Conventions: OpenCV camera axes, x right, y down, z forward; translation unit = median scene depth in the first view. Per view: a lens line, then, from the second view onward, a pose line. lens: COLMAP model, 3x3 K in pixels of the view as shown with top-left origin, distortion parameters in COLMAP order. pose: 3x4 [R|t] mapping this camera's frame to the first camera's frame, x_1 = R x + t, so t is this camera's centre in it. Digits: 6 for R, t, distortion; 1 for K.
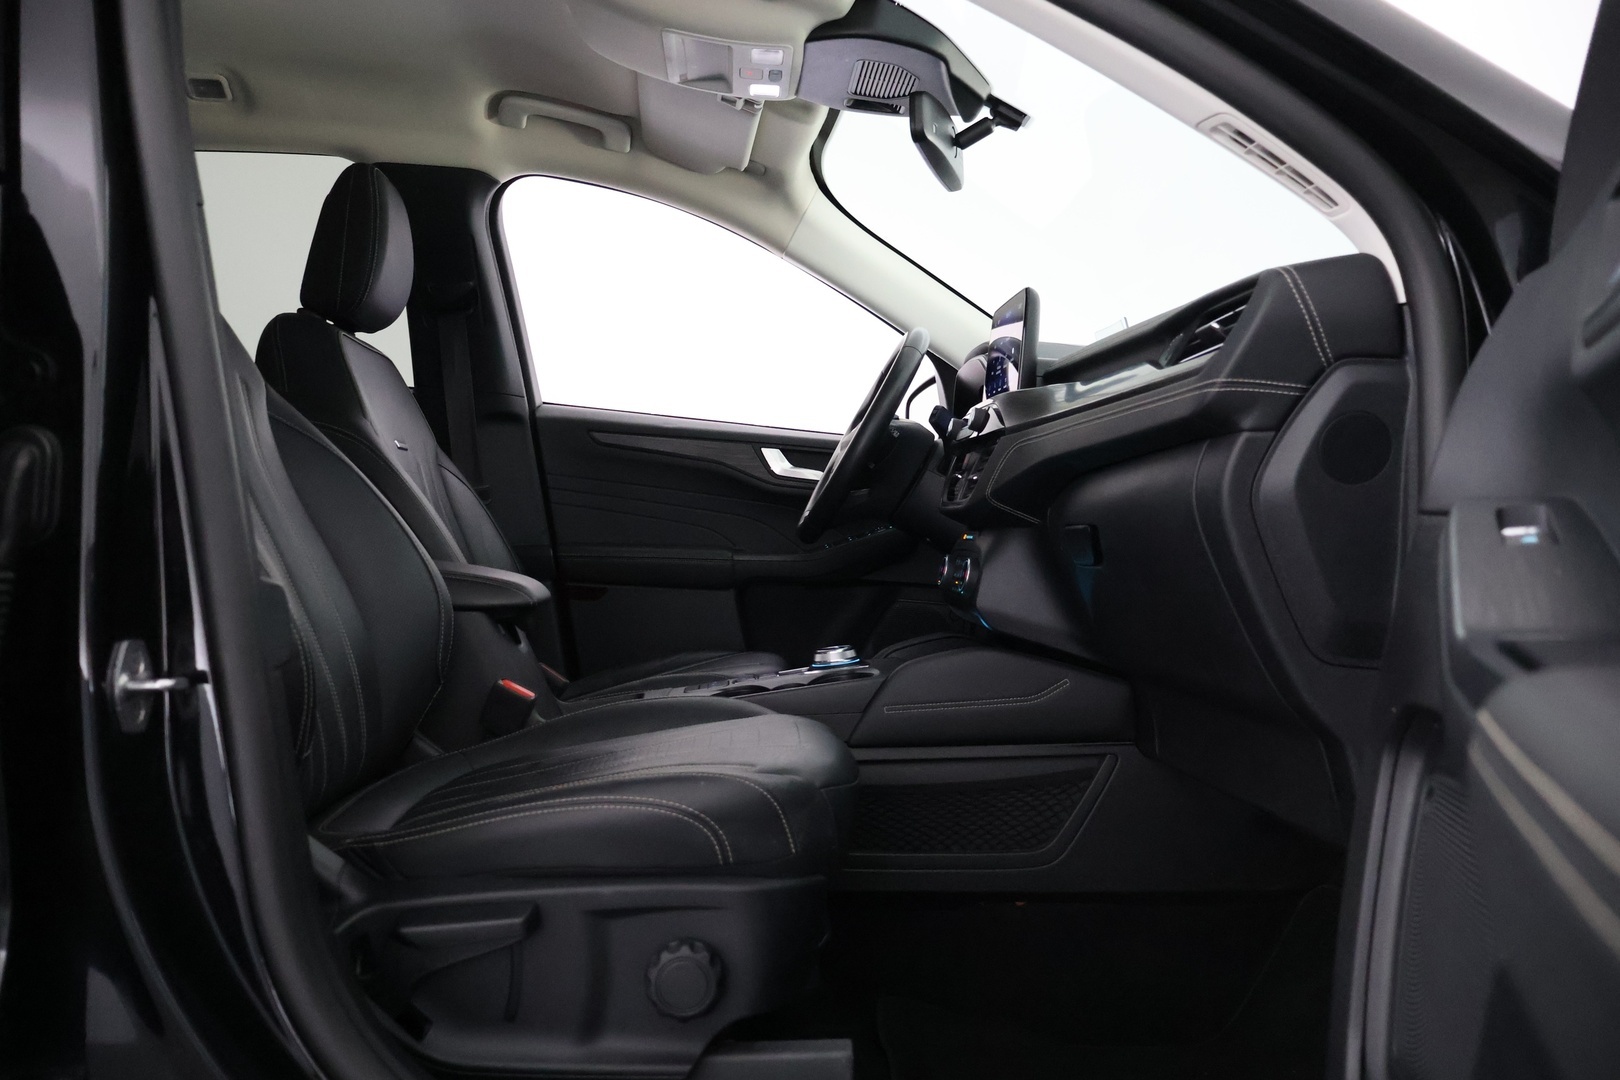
lens RADIAL K [[1329.5, 0, 810.0], [0, 1329.5, 540.0], [0, 0, 1]] dist [-0.002606, -0.005957]
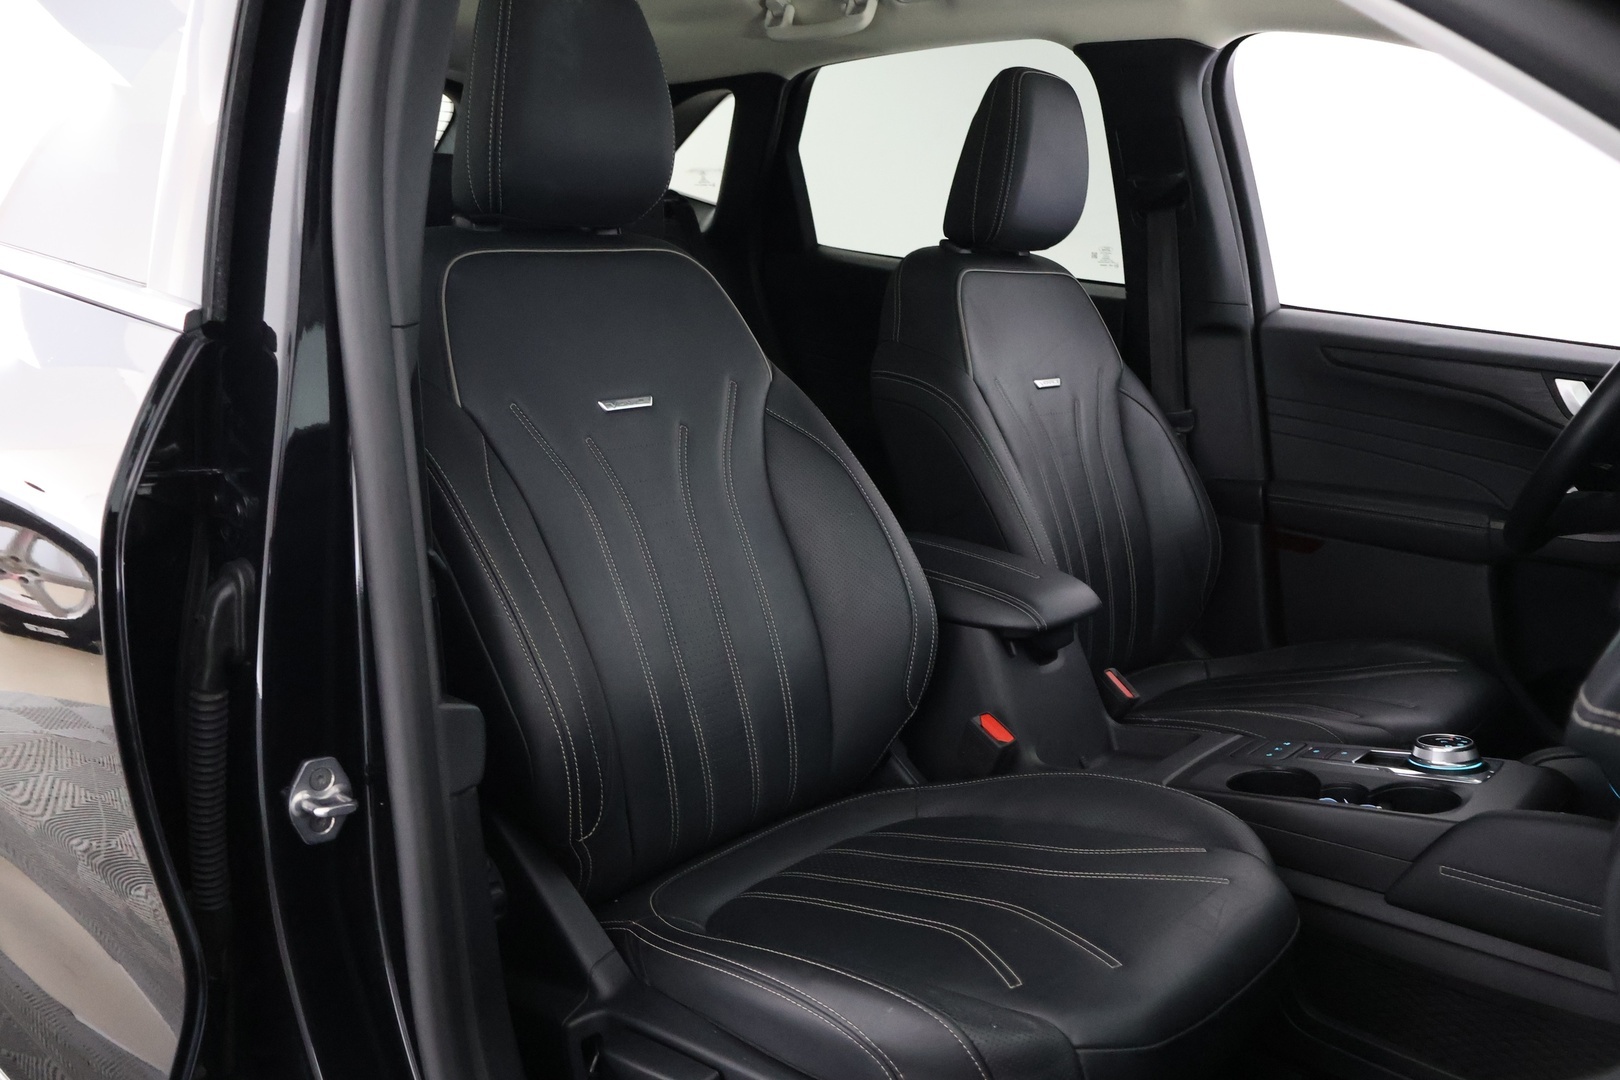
lens RADIAL K [[1329.5, 0, 810.0], [0, 1329.5, 540.0], [0, 0, 1]] dist [-0.002606, -0.005957]
pose [[0.719320, 0.136810, -0.681074, 0.191077], [-0.014643, 0.983184, 0.182031, -0.117932], [0.694525, -0.120966, 0.709227, 0.209593]]
